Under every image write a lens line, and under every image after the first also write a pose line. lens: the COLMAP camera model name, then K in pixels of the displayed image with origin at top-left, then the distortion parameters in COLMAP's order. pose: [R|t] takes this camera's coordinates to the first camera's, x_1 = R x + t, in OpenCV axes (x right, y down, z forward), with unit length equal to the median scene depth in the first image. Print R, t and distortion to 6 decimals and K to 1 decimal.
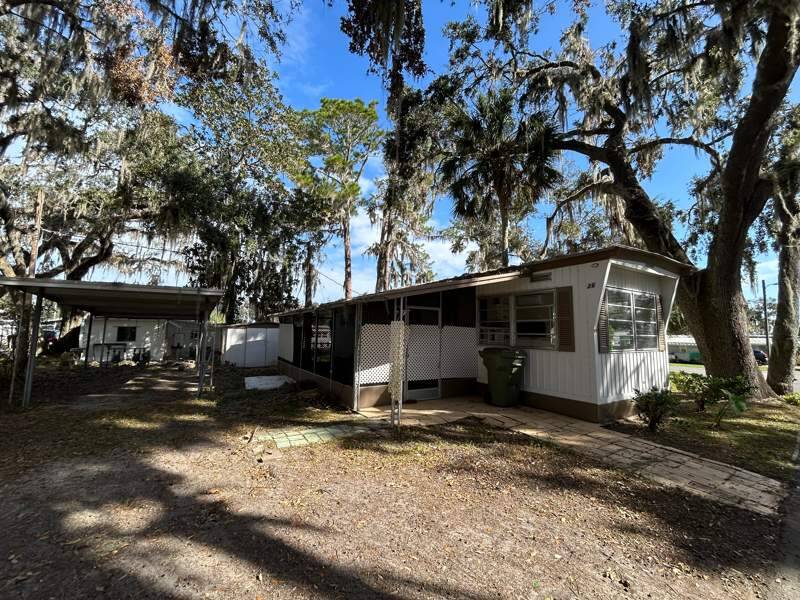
lens RADIAL K [[326.4, 0, 399.6], [0, 326.4, 299.9], [0, 0, 1]] dist [-0.001152, -0.000259]
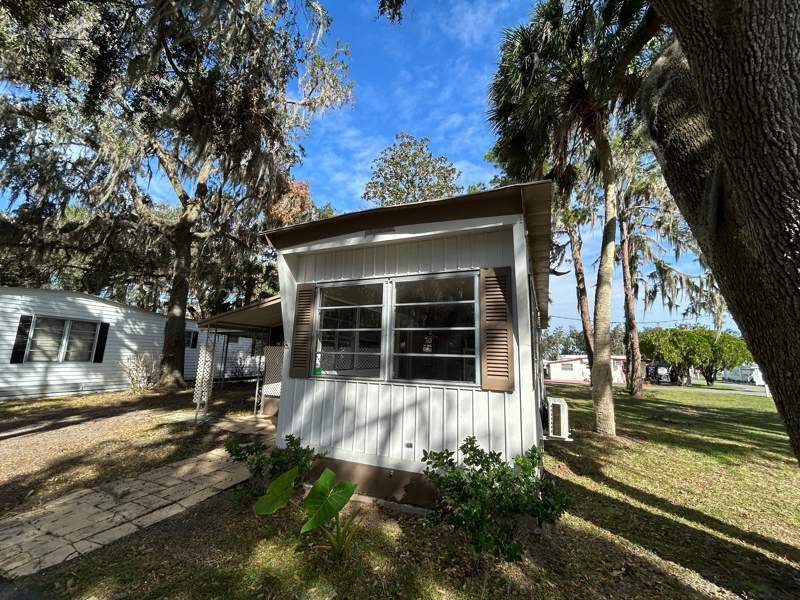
lens RADIAL K [[326.4, 0, 401.3], [0, 326.4, 299.8], [0, 0, 1]] dist [-0.001152, -0.000259]
pose [[0.568066, -0.143163, -0.810435, 1.756570], [0.075850, 0.989670, -0.121658, 0.127955], [0.819480, 0.007638, 0.573056, 0.995952]]
